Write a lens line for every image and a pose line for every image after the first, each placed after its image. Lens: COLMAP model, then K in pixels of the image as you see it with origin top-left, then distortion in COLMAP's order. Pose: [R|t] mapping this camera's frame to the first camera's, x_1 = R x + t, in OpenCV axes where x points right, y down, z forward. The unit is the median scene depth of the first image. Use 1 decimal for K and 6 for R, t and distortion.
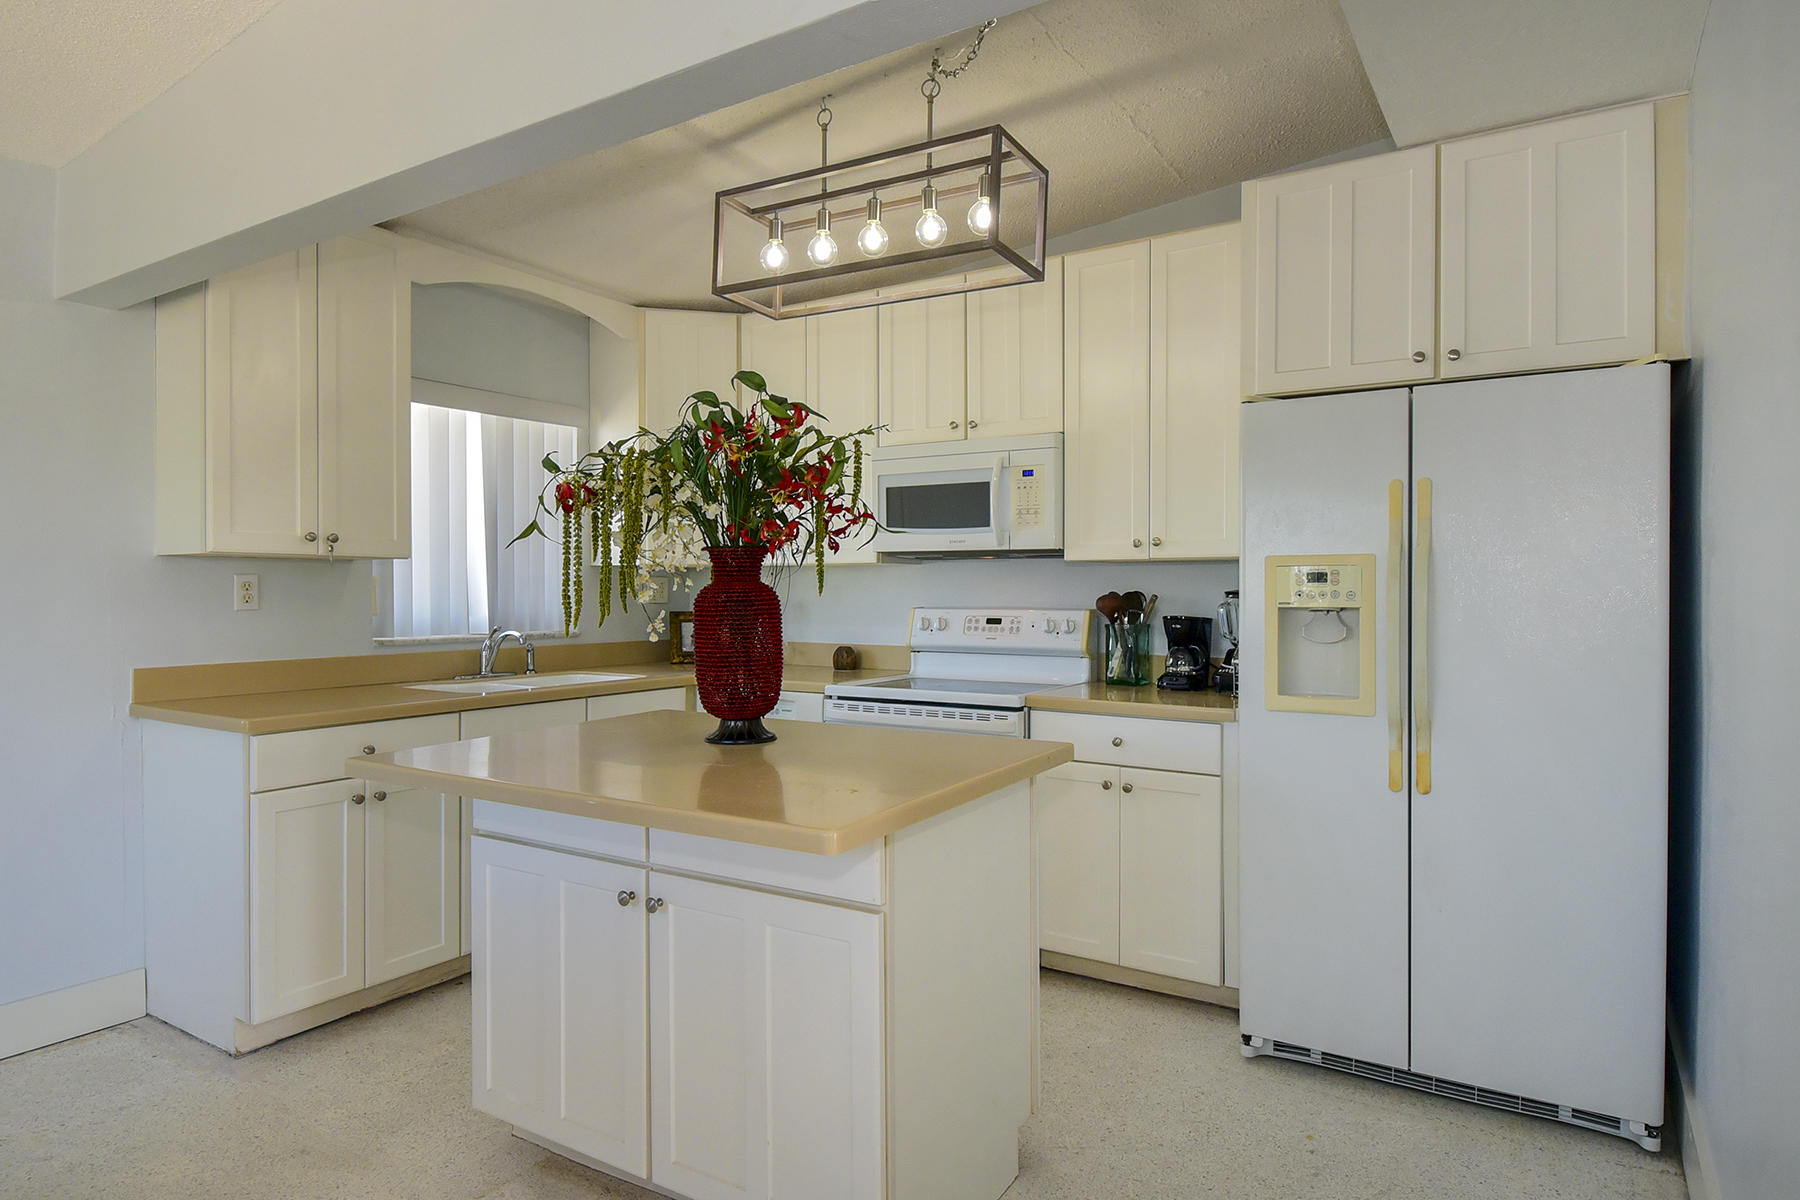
lens RADIAL K [[1029.2, 0, 900.0], [0, 1029.2, 600.0], [0, 0, 1]] dist [-0.001658, -0.000444]
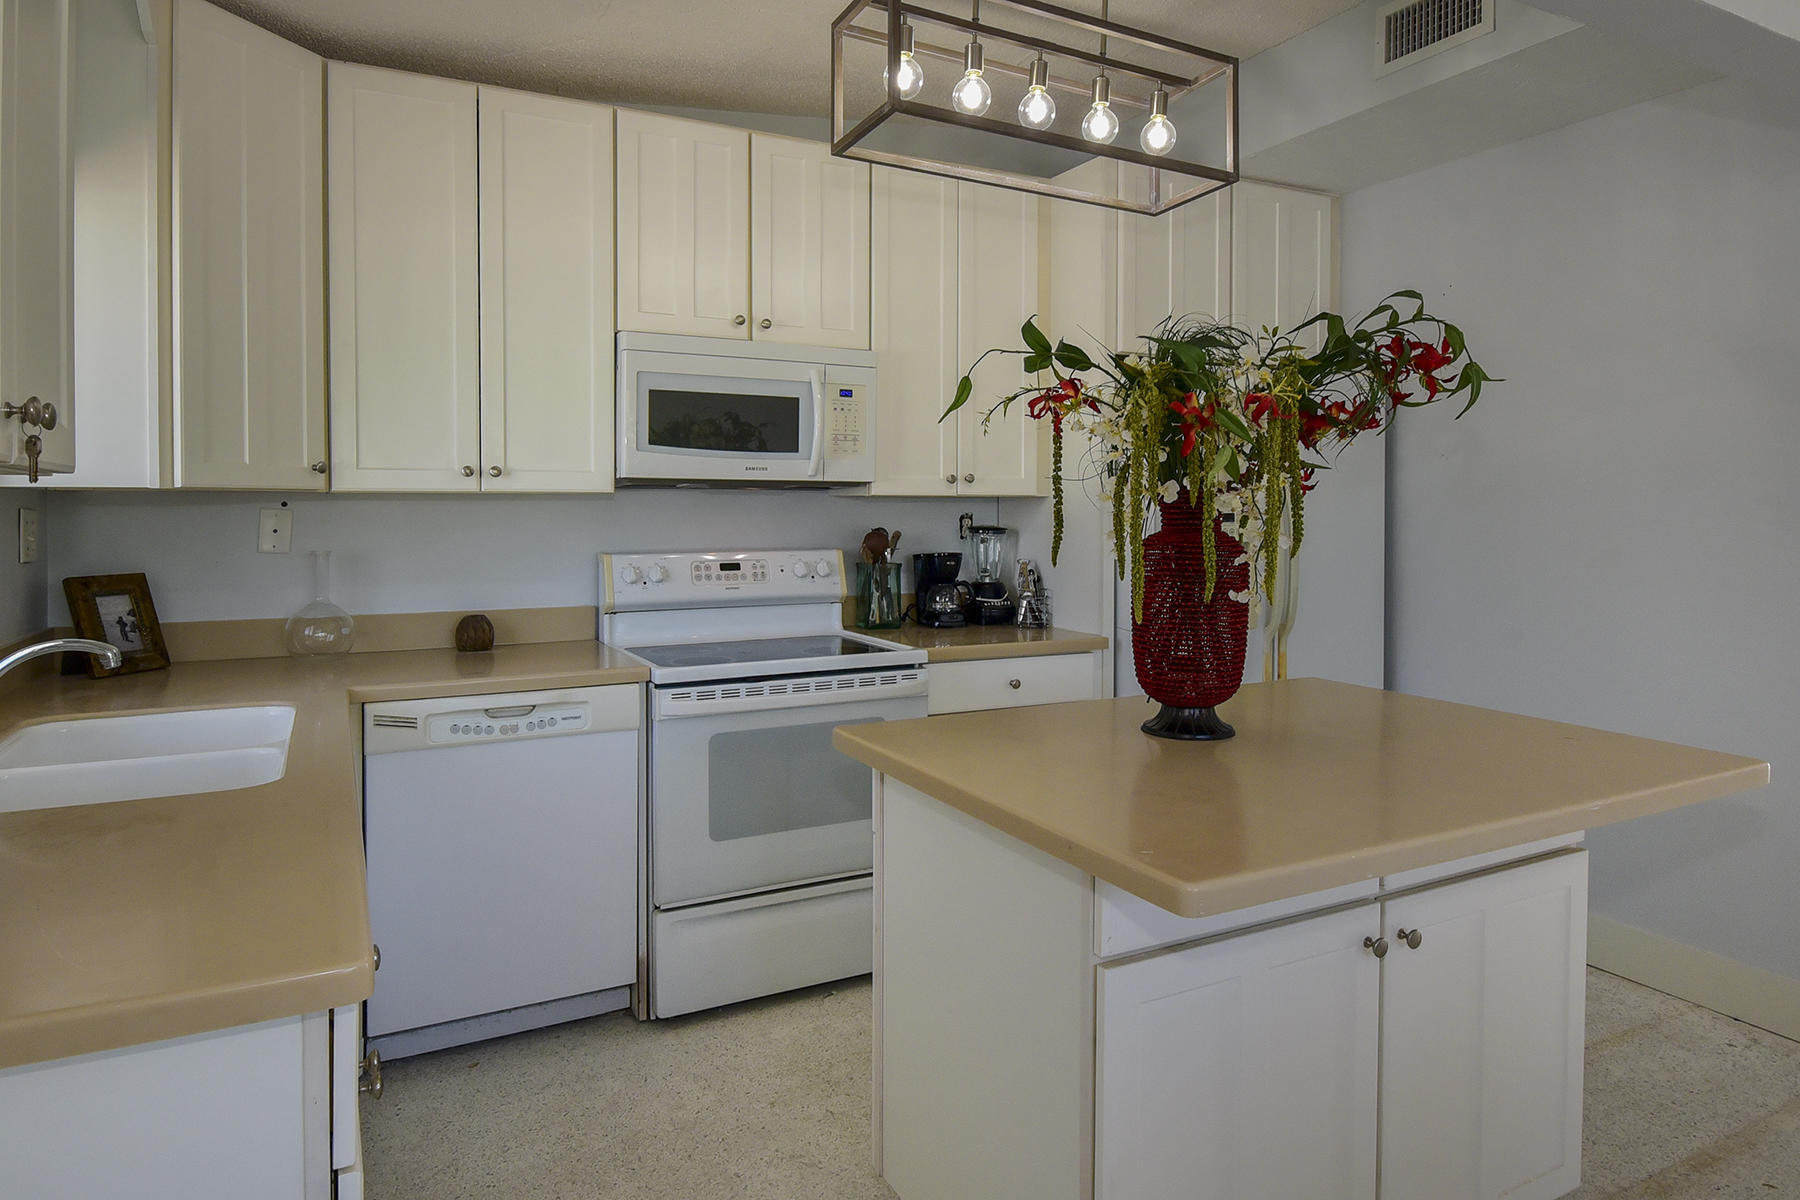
lens RADIAL K [[1101.5, 0, 902.2], [0, 1101.5, 523.4], [0, 0, 1]] dist [-0.004501, -0.002110]
pose [[0.502000, -0.013818, 0.864757, -0.615007], [0.007542, 0.999904, 0.011599, -0.023509], [-0.864835, 0.000699, 0.502056, 0.470927]]
